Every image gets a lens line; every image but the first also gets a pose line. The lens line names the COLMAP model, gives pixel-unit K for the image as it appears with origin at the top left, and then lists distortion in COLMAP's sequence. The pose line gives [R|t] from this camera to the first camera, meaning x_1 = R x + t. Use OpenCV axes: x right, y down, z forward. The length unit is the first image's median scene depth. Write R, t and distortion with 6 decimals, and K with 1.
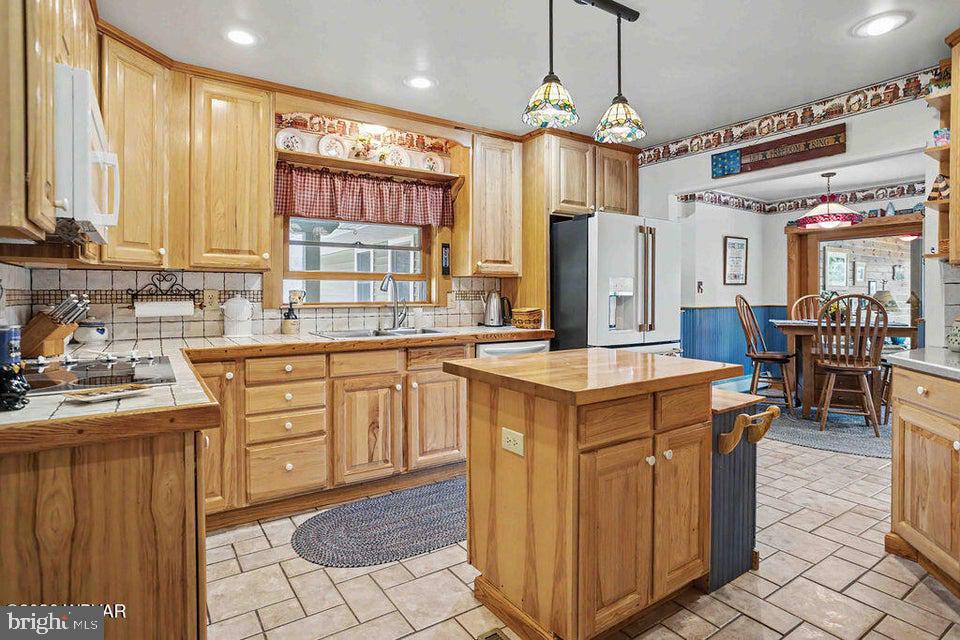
lens RADIAL K [[498.9, 0, 468.0], [0, 498.9, 297.5], [0, 0, 1]] dist [-0.027097, 0.006984]
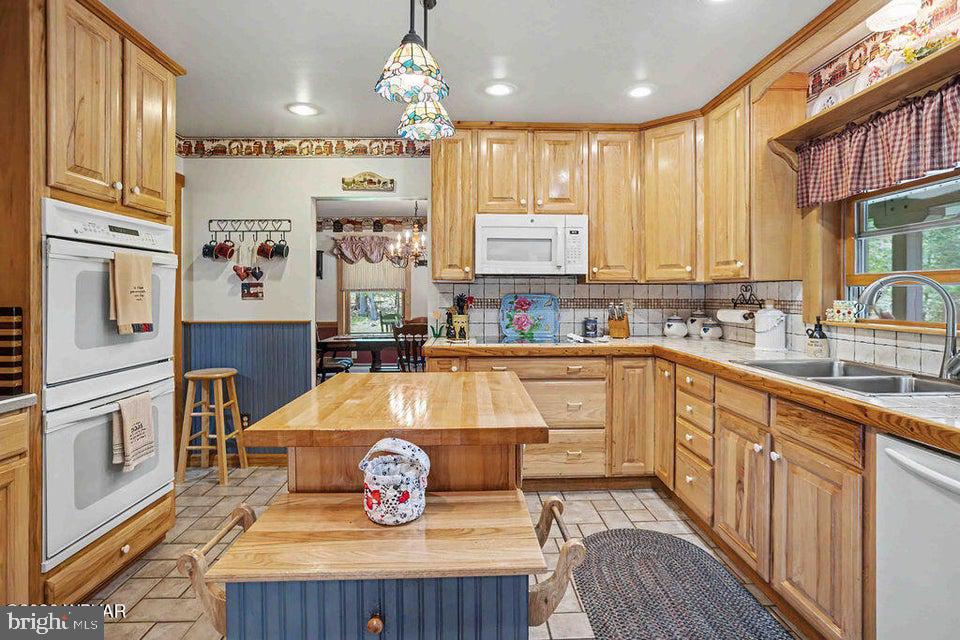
lens RADIAL K [[498.9, 0, 478.5], [0, 498.9, 301.5], [0, 0, 1]] dist [-0.027097, 0.006984]
pose [[-0.516283, 0.013741, -0.856308, 0.576460], [-0.006319, 0.999783, 0.019853, -0.025898], [0.856395, 0.015661, -0.516084, 0.942090]]
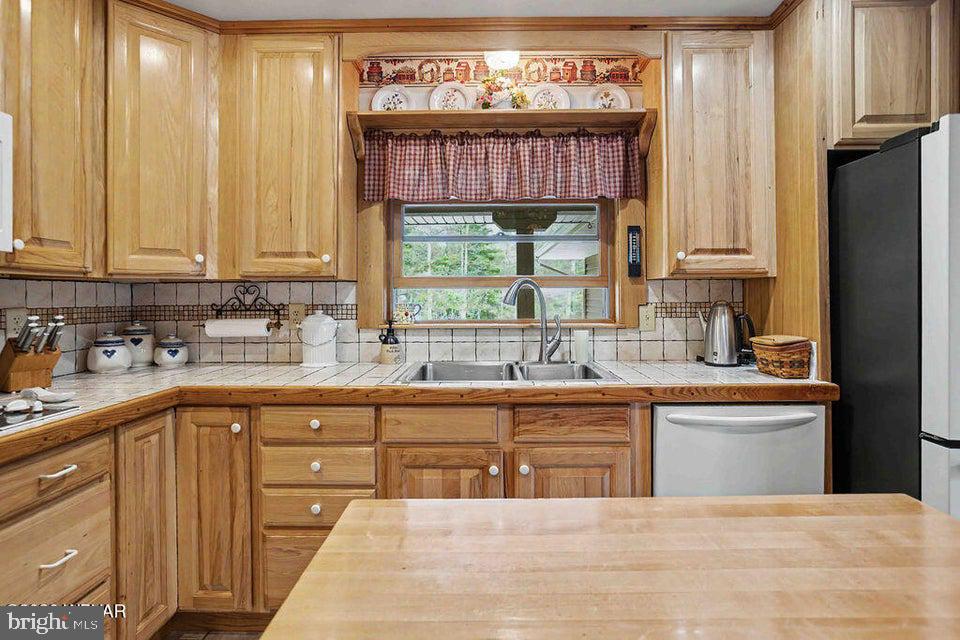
lens RADIAL K [[498.9, 0, 484.7], [0, 498.9, 295.6], [0, 0, 1]] dist [-0.027097, 0.006984]
pose [[0.842259, -0.005976, -0.539040, 0.156990], [0.001421, 0.999960, -0.008865, -0.020120], [0.539071, 0.006701, 0.842234, 0.456188]]
